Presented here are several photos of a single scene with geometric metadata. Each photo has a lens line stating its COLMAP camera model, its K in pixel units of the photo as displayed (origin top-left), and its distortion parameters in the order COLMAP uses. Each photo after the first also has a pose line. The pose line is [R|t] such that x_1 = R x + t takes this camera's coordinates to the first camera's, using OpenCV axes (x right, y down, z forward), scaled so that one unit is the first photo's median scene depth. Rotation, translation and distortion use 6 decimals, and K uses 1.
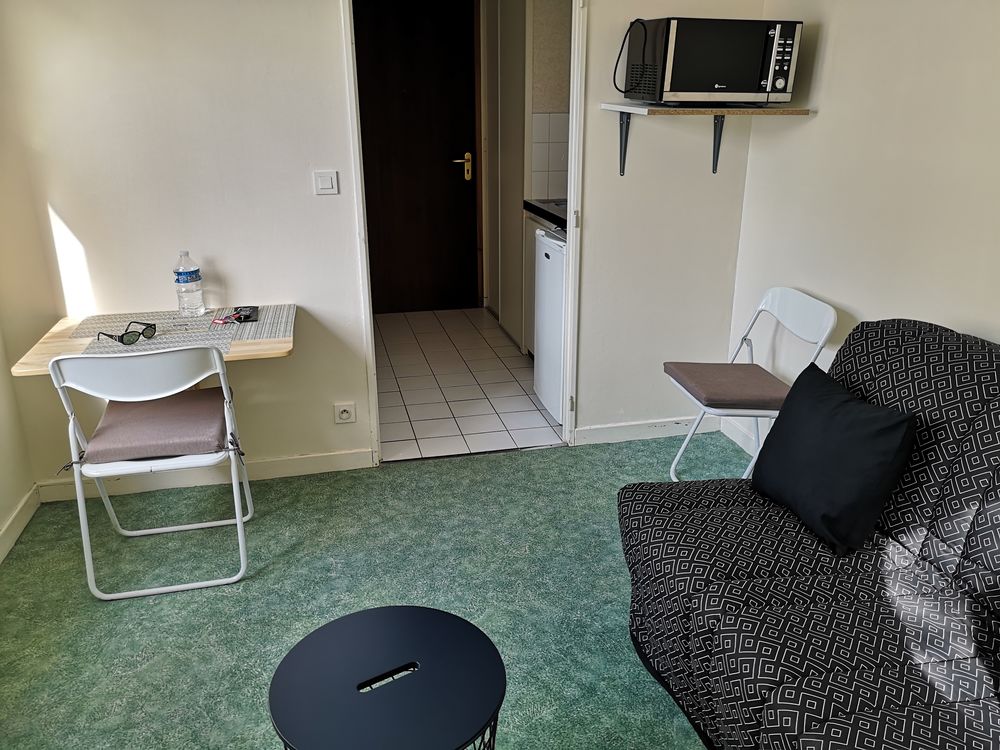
lens RADIAL K [[786.8, 0, 496.3], [0, 786.8, 371.8], [0, 0, 1]] dist [0.065313, -0.024380]
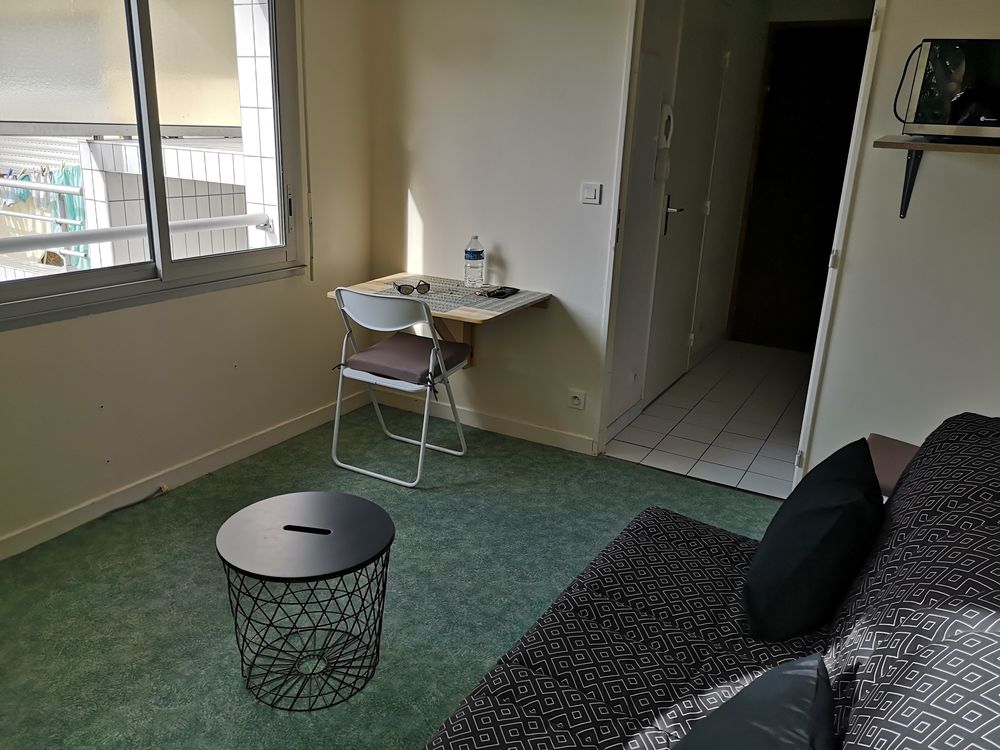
lens RADIAL K [[786.8, 0, 493.2], [0, 786.8, 377.2], [0, 0, 1]] dist [0.065313, -0.024380]
pose [[0.741799, 0.240909, -0.625857, 0.469456], [-0.261194, 0.963342, 0.061235, -0.017800], [0.617667, 0.118046, 0.777530, 0.063612]]
